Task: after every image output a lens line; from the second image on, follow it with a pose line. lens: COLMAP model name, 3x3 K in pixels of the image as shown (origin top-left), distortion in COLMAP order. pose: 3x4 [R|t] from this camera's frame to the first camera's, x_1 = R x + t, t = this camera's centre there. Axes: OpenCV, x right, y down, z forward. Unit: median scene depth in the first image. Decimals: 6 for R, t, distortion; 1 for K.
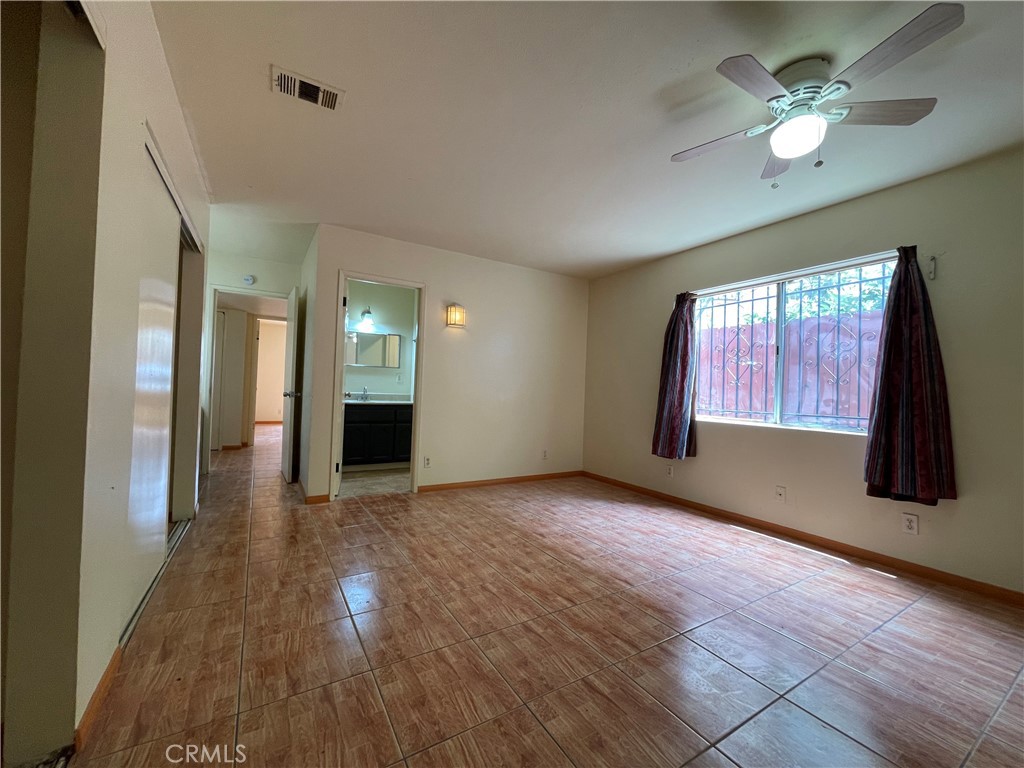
lens RADIAL K [[411.5, 0, 515.6], [0, 411.5, 384.1], [0, 0, 1]] dist [0.003514, -0.002472]
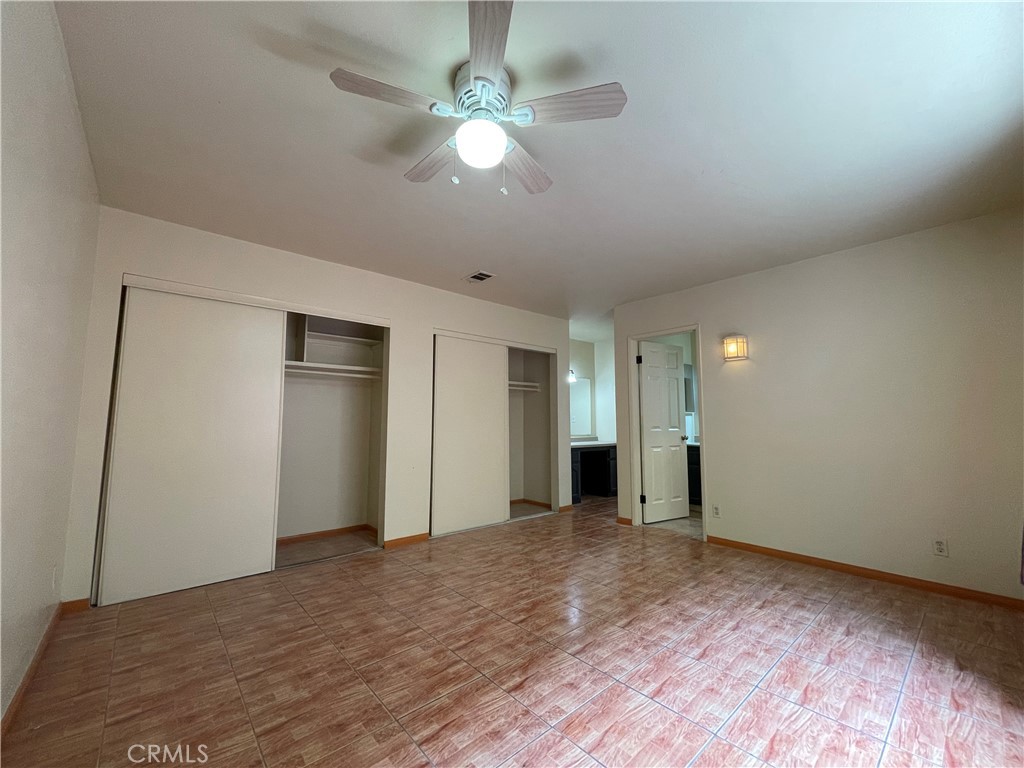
lens RADIAL K [[411.5, 0, 514.5], [0, 411.5, 358.9], [0, 0, 1]] dist [0.003514, -0.002472]
pose [[0.174368, -0.182695, -0.967584, 0.914218], [0.014070, 0.982999, -0.183070, 0.023887], [0.984580, 0.018308, 0.173974, 0.533588]]
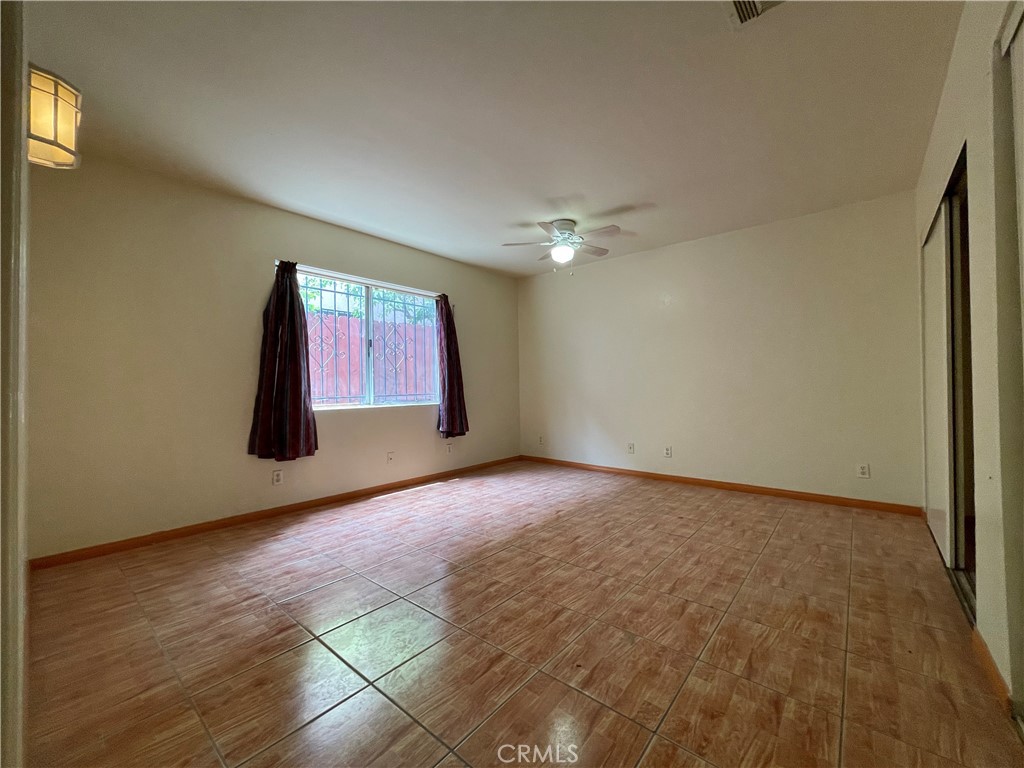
lens RADIAL K [[411.5, 0, 511.3], [0, 411.5, 383.0], [0, 0, 1]] dist [0.003514, -0.002472]
pose [[-0.306289, -0.020888, 0.951709, -0.715386], [-0.011026, 0.999770, 0.018394, 0.008327], [-0.951875, -0.004859, -0.306449, 1.102806]]
